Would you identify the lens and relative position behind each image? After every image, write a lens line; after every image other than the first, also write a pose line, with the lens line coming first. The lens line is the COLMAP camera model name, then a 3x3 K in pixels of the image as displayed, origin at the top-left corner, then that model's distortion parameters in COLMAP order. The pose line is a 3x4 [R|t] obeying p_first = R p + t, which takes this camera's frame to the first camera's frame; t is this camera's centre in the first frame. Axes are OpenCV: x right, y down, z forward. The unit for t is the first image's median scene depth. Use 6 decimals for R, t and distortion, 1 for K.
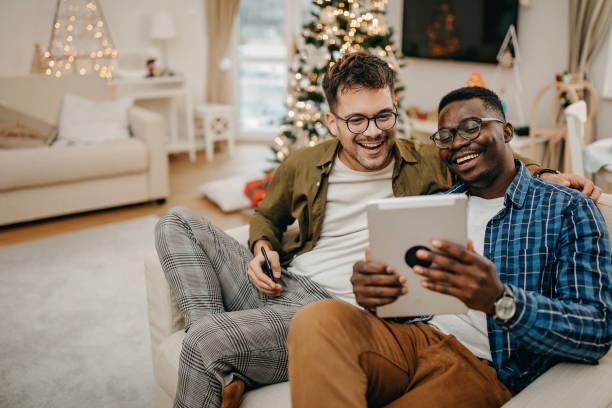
lens RADIAL K [[582.7, 0, 308.8], [0, 582.7, 197.2], [0, 0, 1]] dist [0.012937, 0.016422]
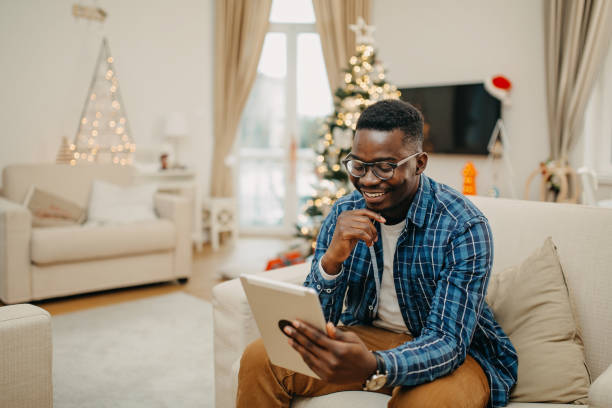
lens RADIAL K [[582.7, 0, 308.8], [0, 582.7, 197.2], [0, 0, 1]] dist [0.012937, 0.016422]
pose [[0.997145, -0.006385, 0.075238, -0.099449], [0.021469, 0.979270, -0.201419, 0.068274], [-0.072392, 0.202459, 0.976611, -0.048677]]
